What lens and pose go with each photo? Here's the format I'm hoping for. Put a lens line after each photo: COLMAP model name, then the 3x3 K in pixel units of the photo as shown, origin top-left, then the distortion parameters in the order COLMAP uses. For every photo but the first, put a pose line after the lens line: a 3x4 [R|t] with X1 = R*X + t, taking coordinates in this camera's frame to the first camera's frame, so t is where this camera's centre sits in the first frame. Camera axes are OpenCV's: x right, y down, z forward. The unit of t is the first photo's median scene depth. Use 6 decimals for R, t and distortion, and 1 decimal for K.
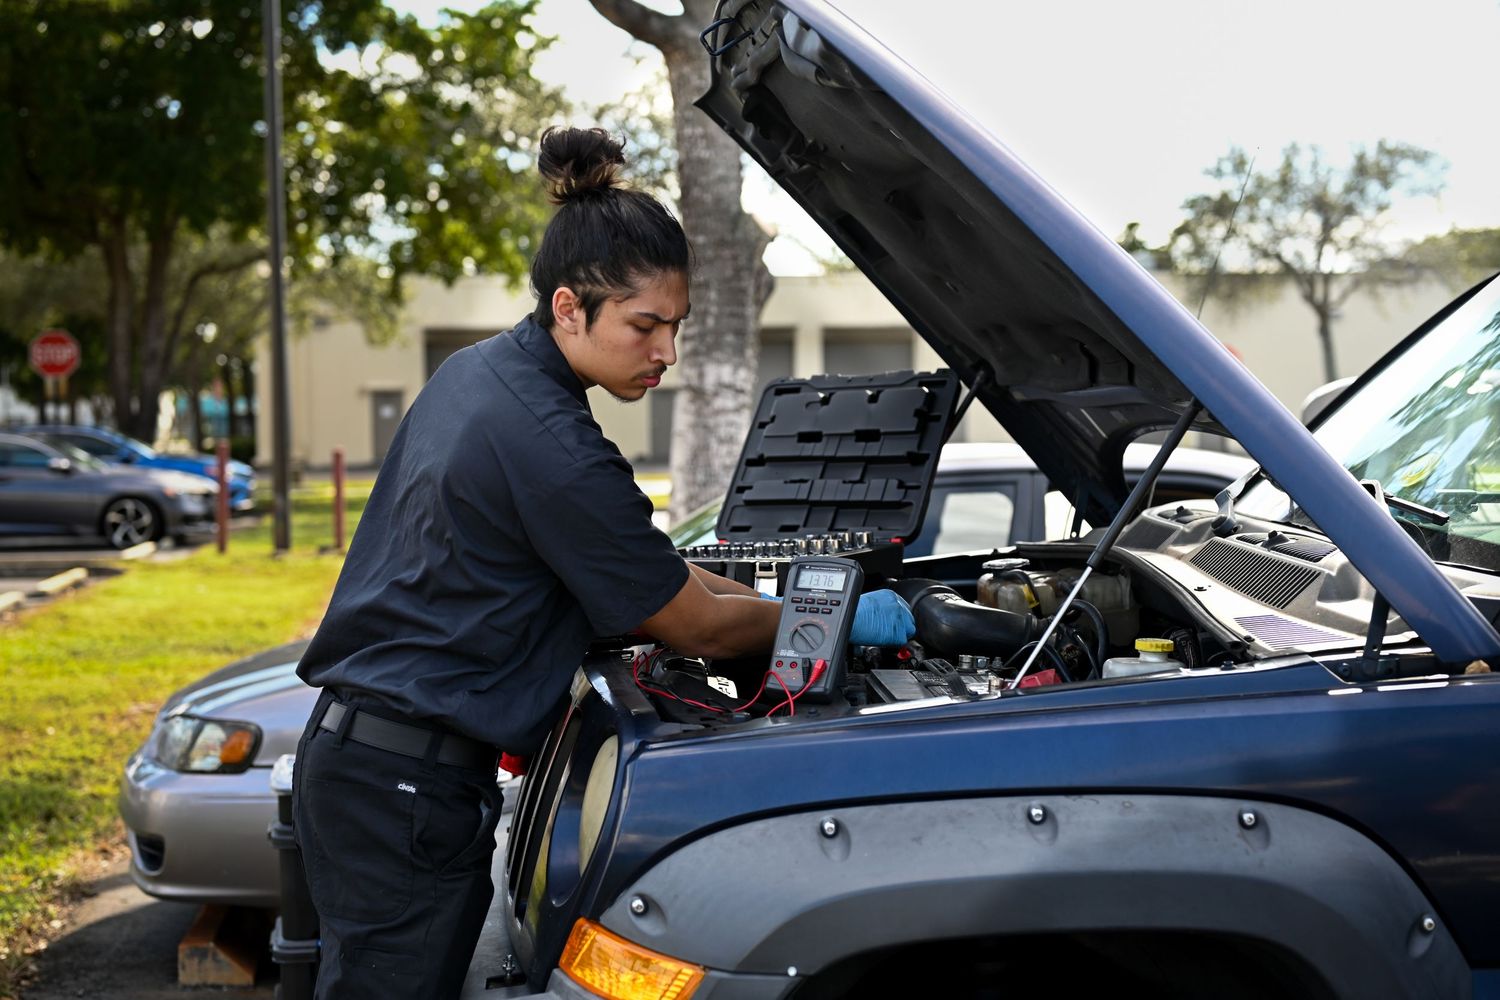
lens RADIAL K [[2117.5, 0, 750.0], [0, 2117.5, 500.0], [0, 0, 1]] dist [0.011182, -0.035080]
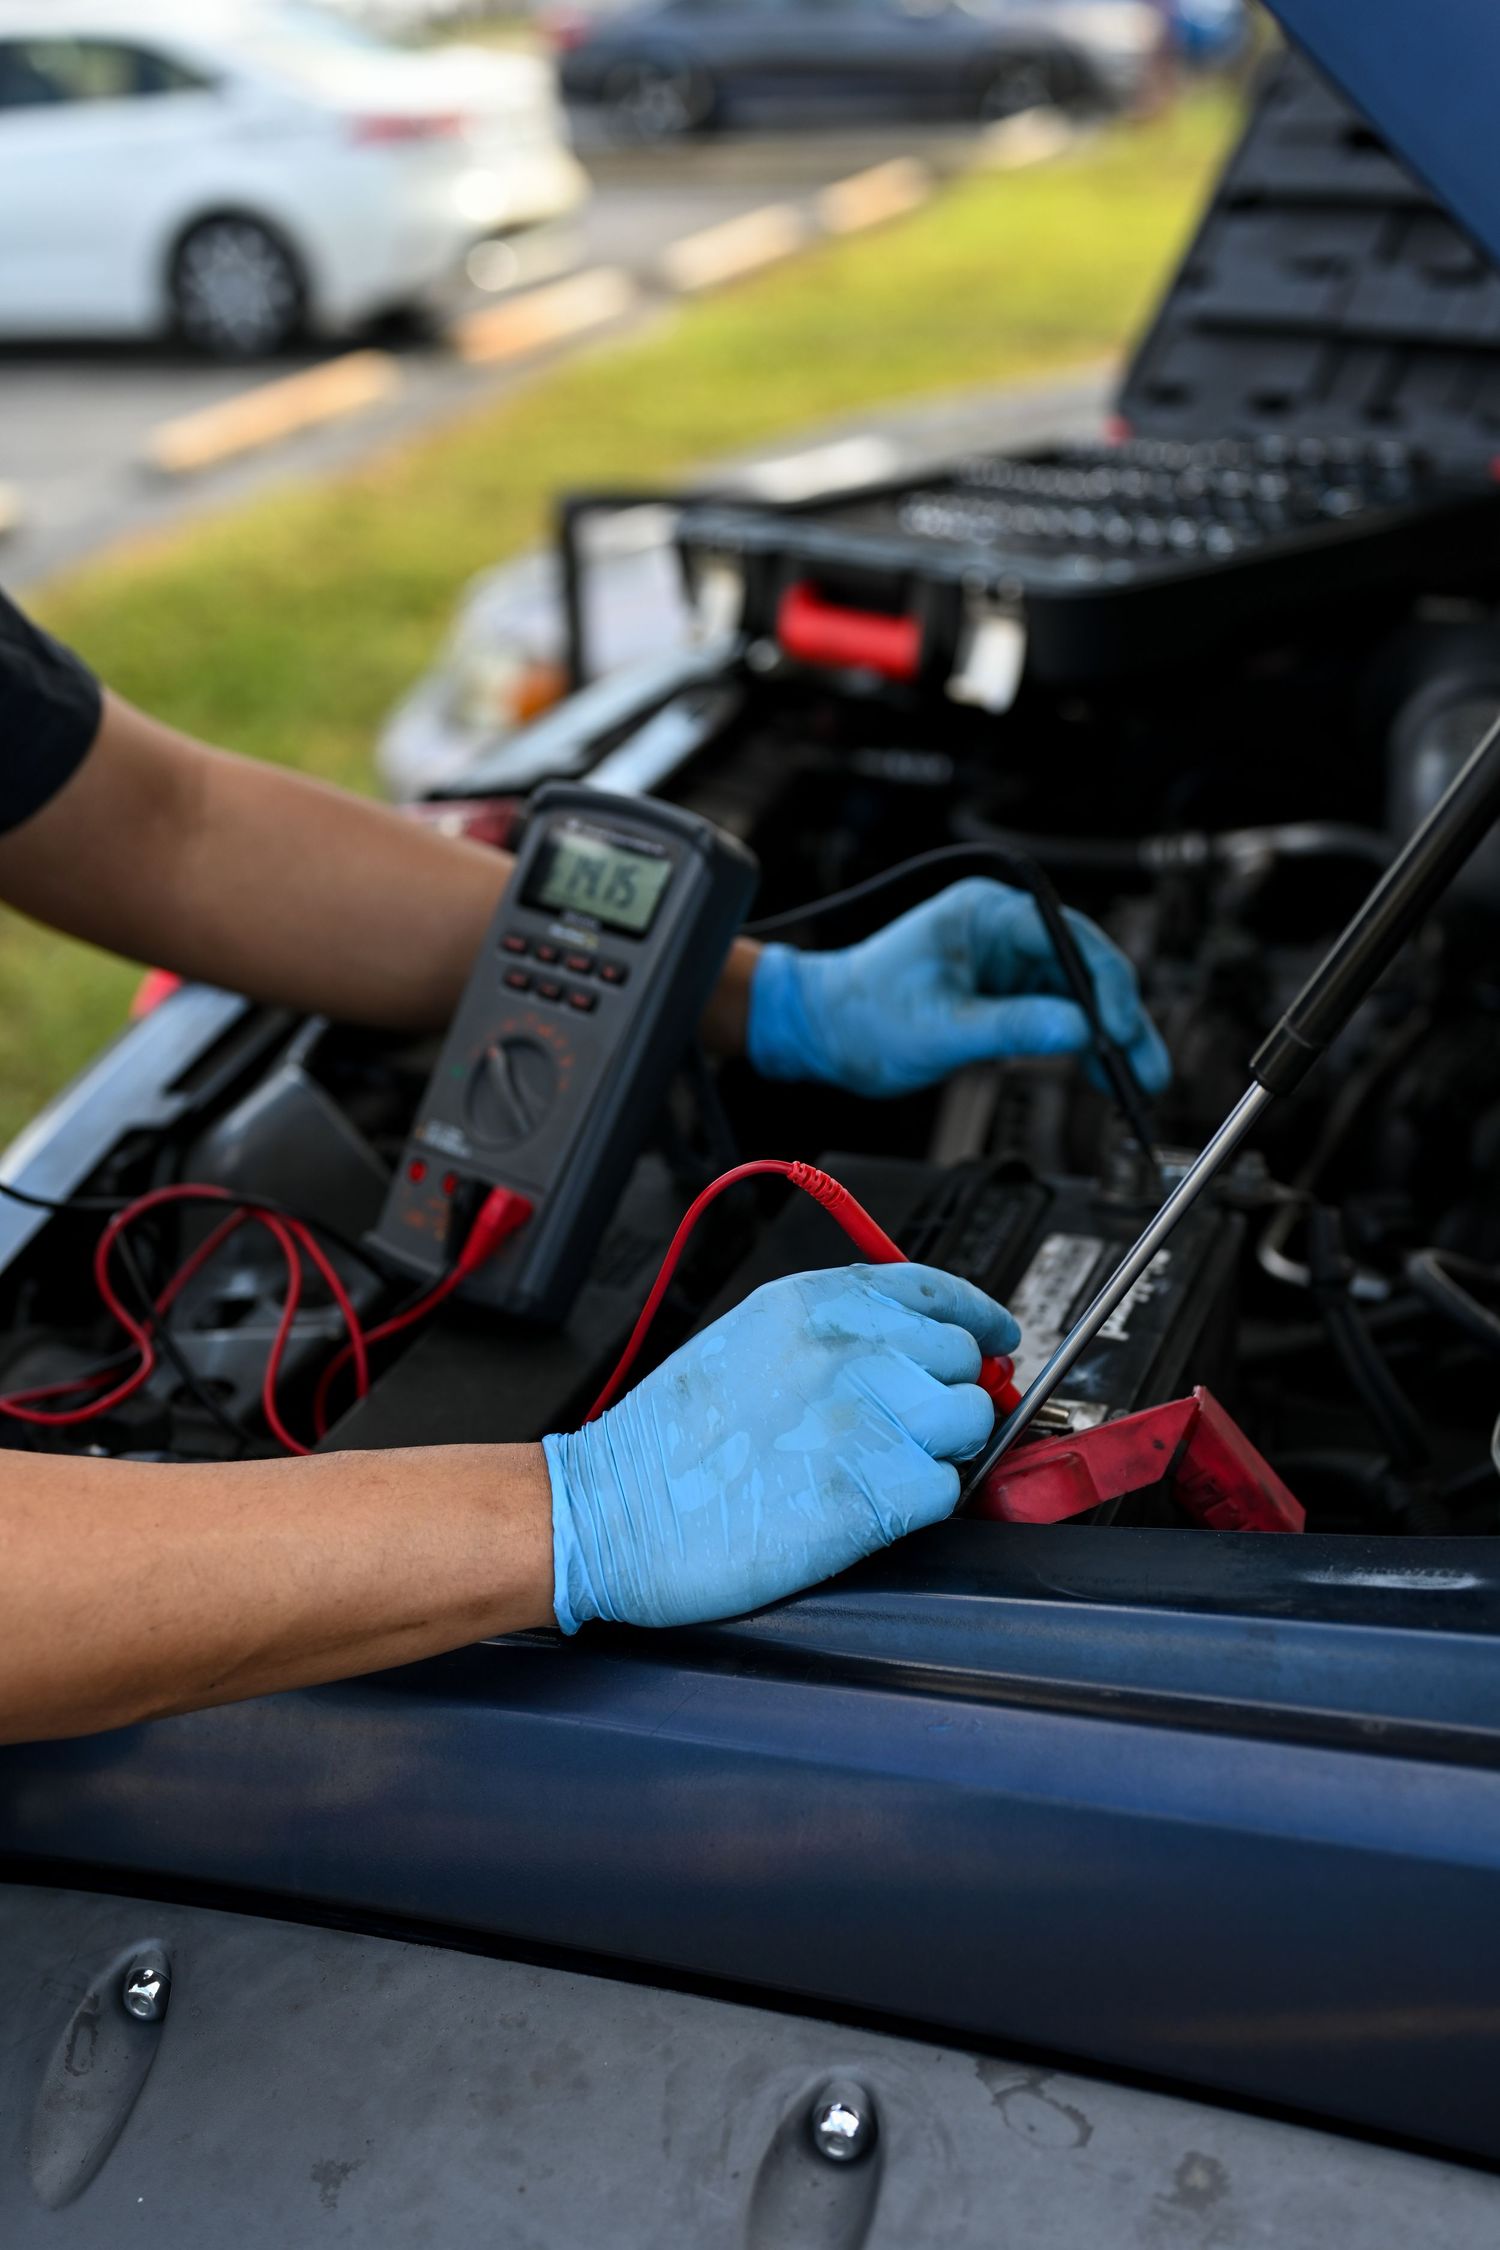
lens RADIAL K [[3176.2, 0, 799.0], [0, 3176.2, 1087.0], [0, 0, 1]] dist [0.011182, -0.035080]
pose [[0.924979, 0.100336, -0.366532, 0.152433], [0.021930, 0.948813, 0.315075, -0.048826], [0.379384, -0.299476, 0.875432, 0.427126]]
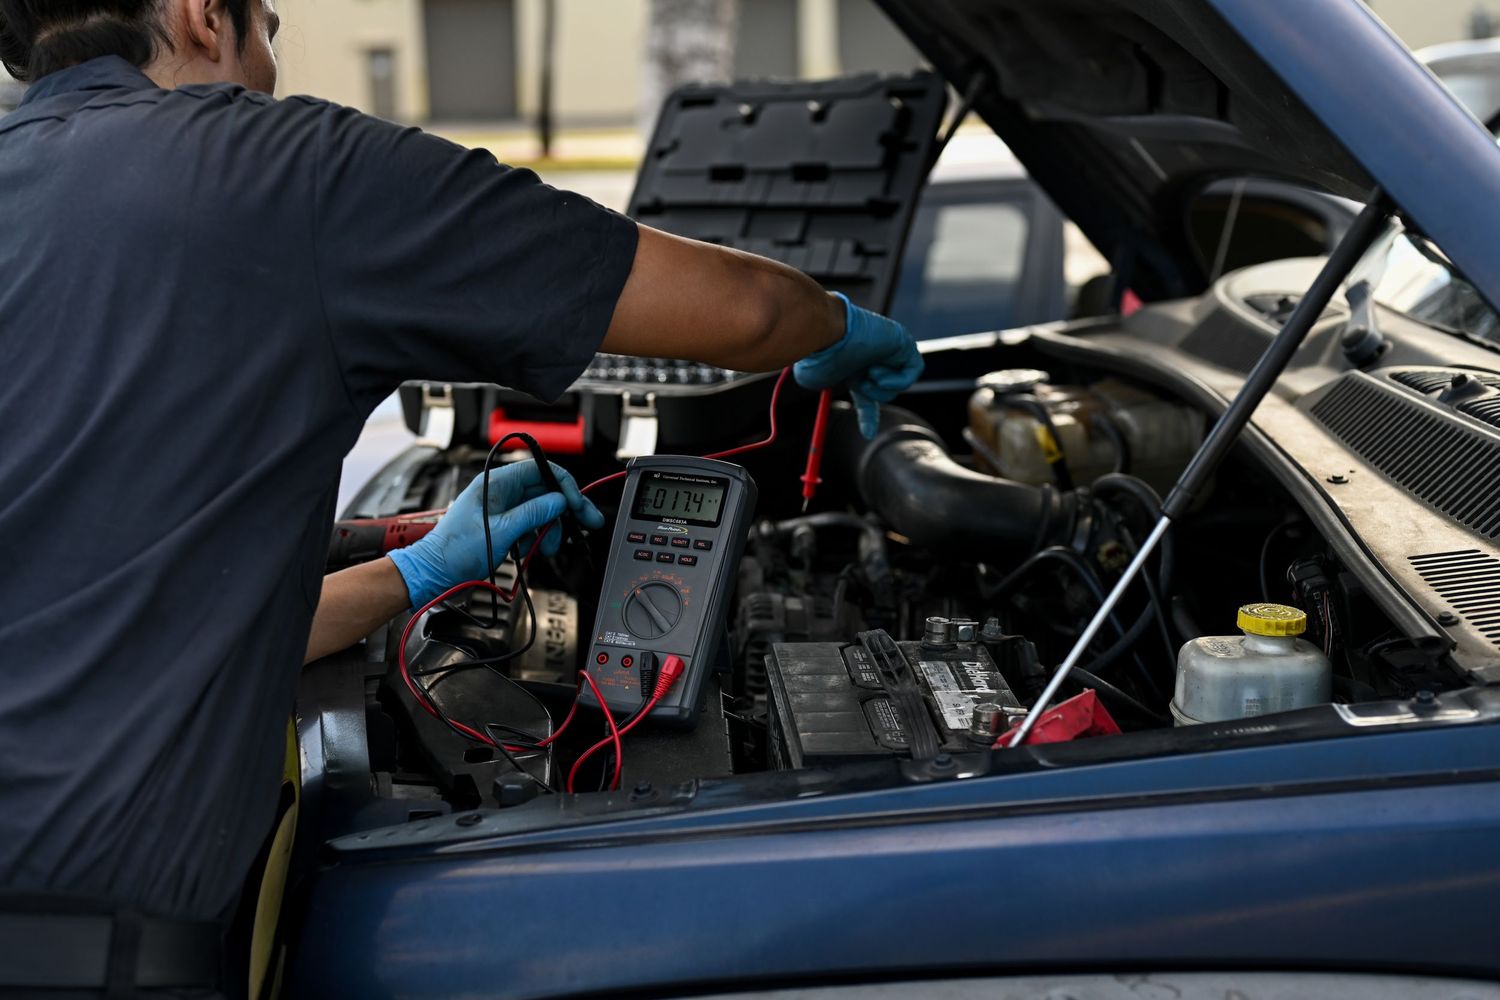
lens RADIAL K [[2117.5, 0, 750.0], [0, 2117.5, 500.0], [0, 0, 1]] dist [0.011182, -0.035080]
pose [[0.999921, -0.010463, -0.006980, 0.038735], [0.011457, 0.986678, 0.162282, -0.036369], [0.005189, -0.162349, 0.986720, 0.305370]]
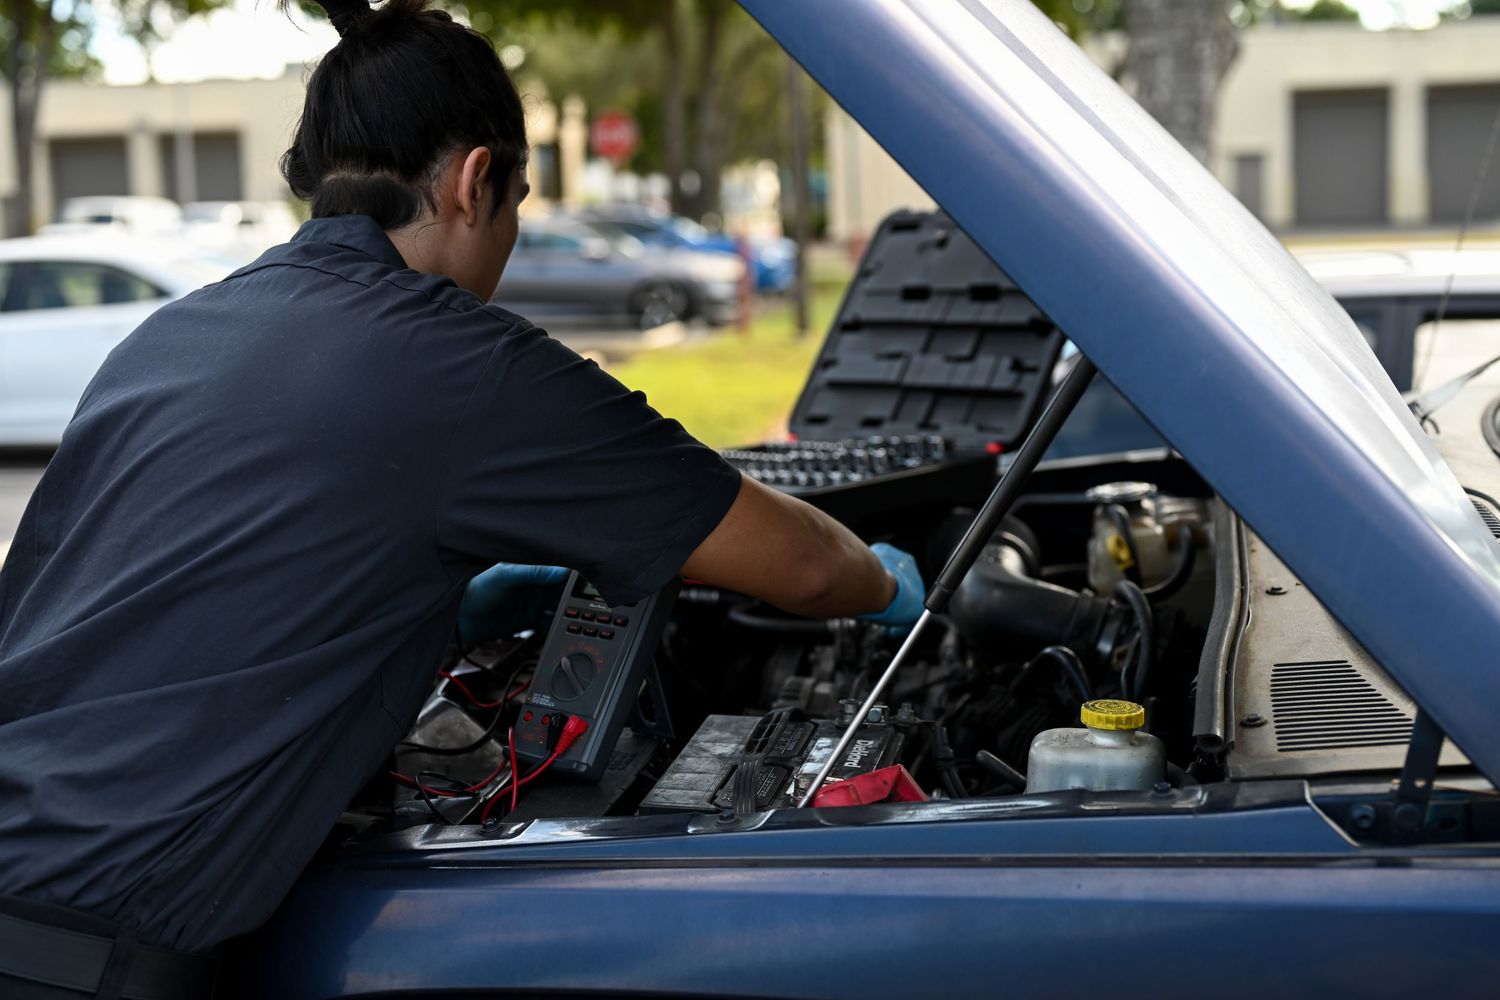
lens RADIAL K [[2117.5, 0, 750.0], [0, 2117.5, 500.0], [0, 0, 1]] dist [0.011182, -0.035080]
pose [[0.961978, 0.018032, -0.272530, 0.171407], [0.011817, 0.994136, 0.107489, -0.037815], [0.272870, -0.106623, 0.956124, 0.274684]]
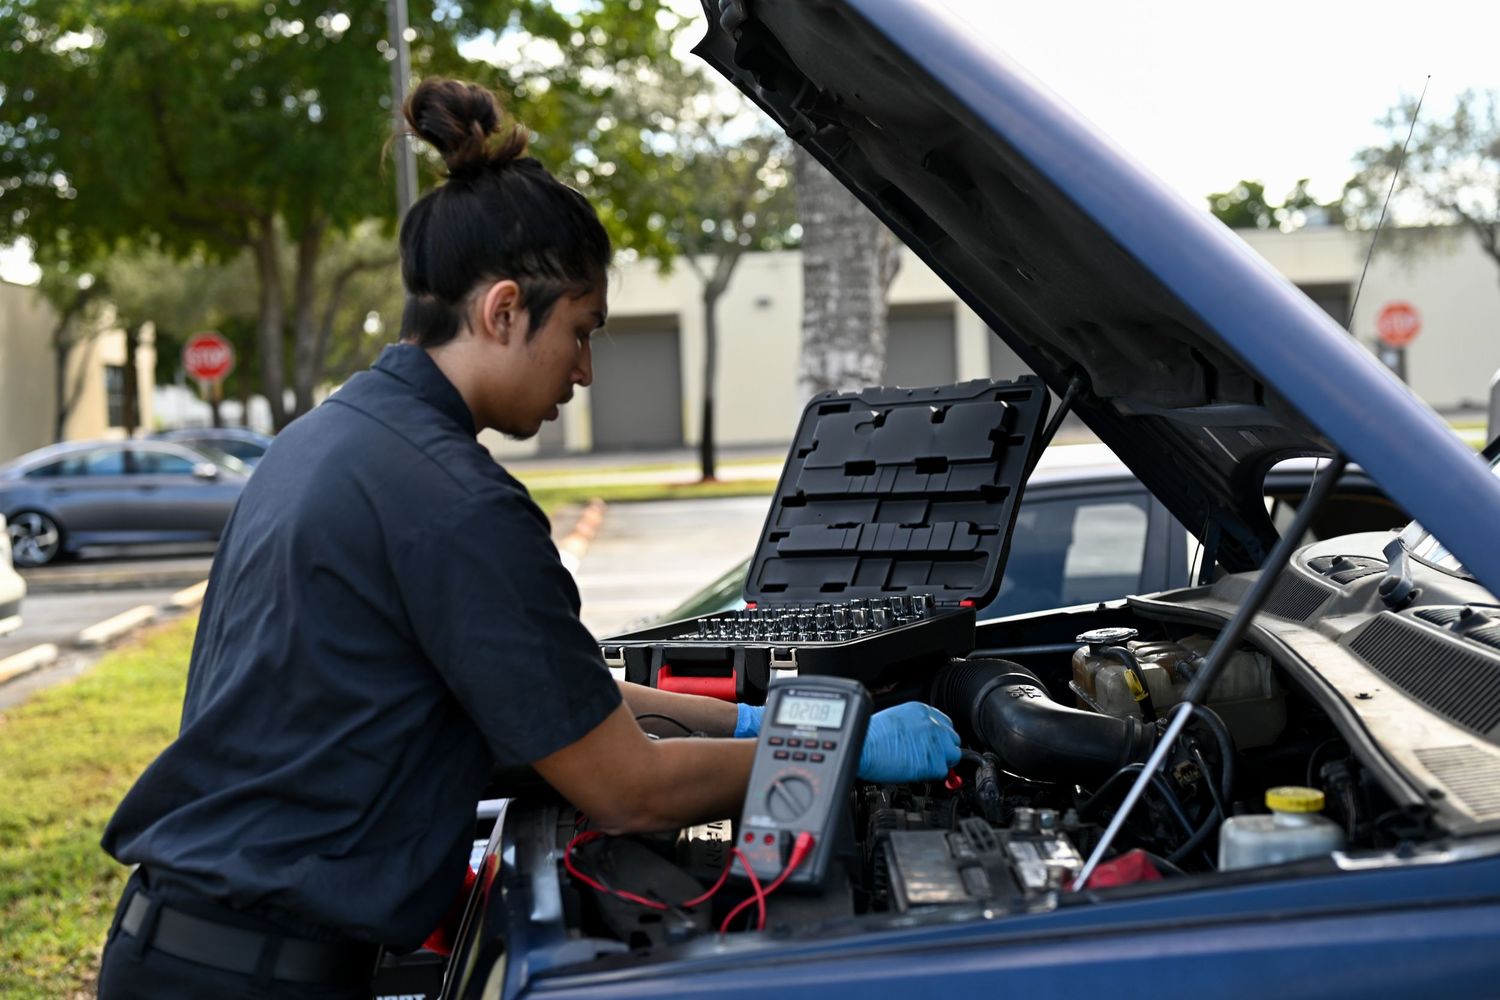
lens RADIAL K [[2117.5, 0, 750.0], [0, 2117.5, 500.0], [0, 0, 1]] dist [0.011182, -0.035080]
pose [[0.996230, -0.032495, -0.080439, 0.049819], [0.033371, 0.999397, 0.009568, -0.026582], [0.080080, -0.012217, 0.996714, 0.207027]]
